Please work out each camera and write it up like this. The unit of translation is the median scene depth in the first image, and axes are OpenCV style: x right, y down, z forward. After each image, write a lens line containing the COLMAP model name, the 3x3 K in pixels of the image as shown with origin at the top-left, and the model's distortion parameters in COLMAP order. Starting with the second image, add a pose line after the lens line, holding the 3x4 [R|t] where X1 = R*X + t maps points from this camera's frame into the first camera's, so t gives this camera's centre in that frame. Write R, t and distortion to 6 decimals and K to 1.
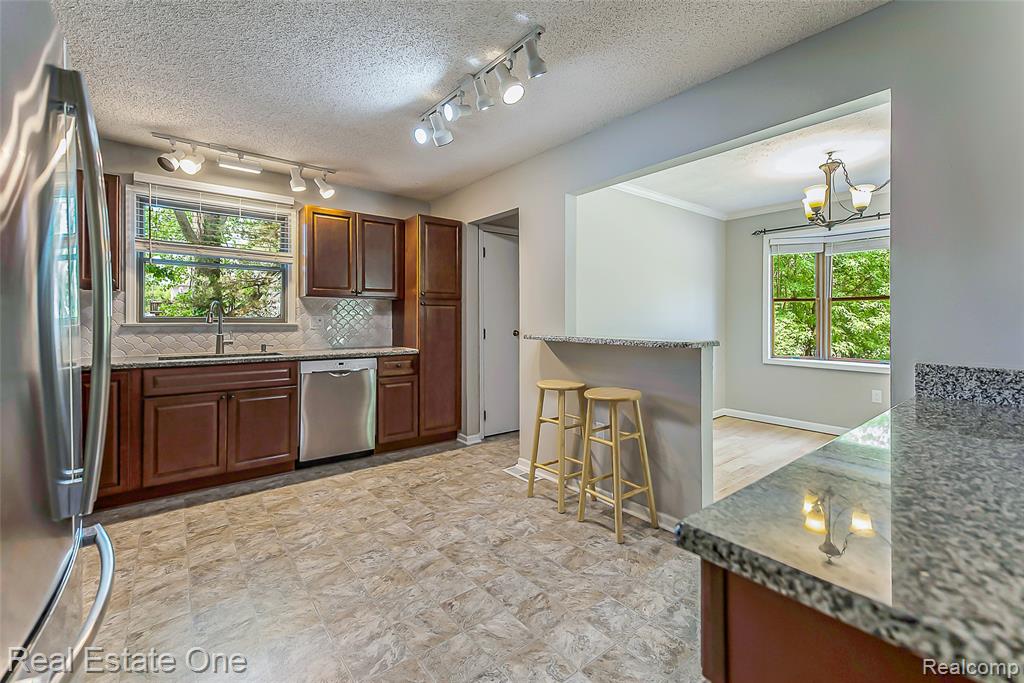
lens RADIAL K [[414.9, 0, 508.3], [0, 414.9, 319.8], [0, 0, 1]] dist [-0.010821, -0.001753]
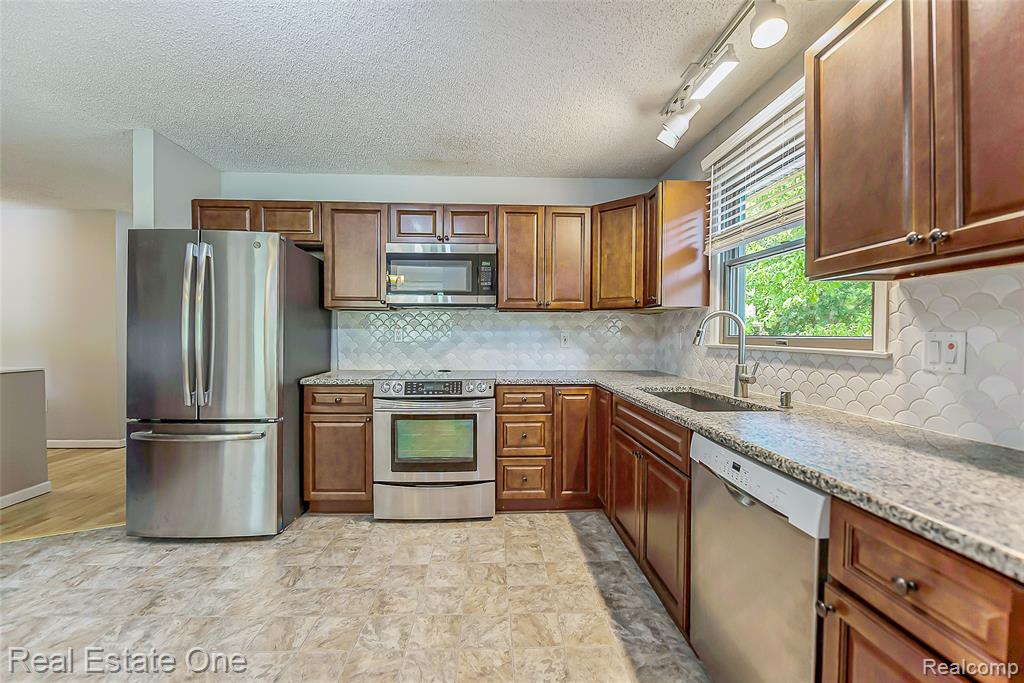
lens RADIAL K [[414.9, 0, 527.1], [0, 414.9, 346.1], [0, 0, 1]] dist [-0.010821, -0.001753]
pose [[-0.554450, 0.012879, -0.832117, -0.012989], [-0.011672, 0.999662, 0.023250, -0.001980], [0.832135, 0.022604, -0.554112, 0.983263]]
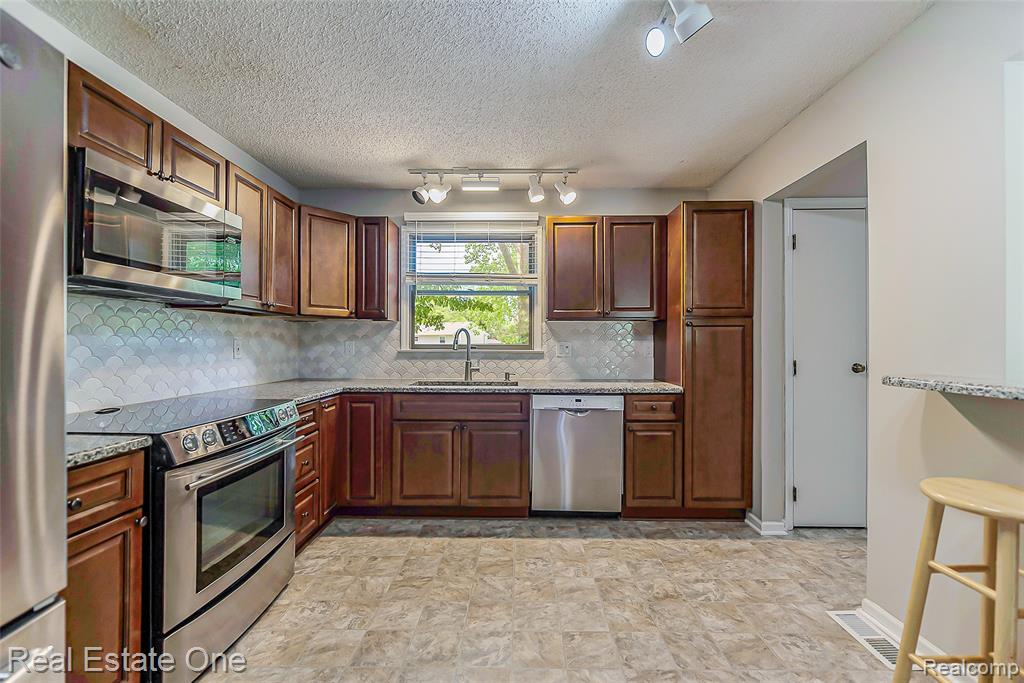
lens RADIAL K [[414.9, 0, 498.3], [0, 414.9, 347.7], [0, 0, 1]] dist [-0.010821, -0.001753]
pose [[0.767698, 0.002428, -0.640807, -0.001038], [0.000122, 0.999992, 0.003935, -0.000981], [0.640812, -0.003099, 0.767692, 0.261250]]
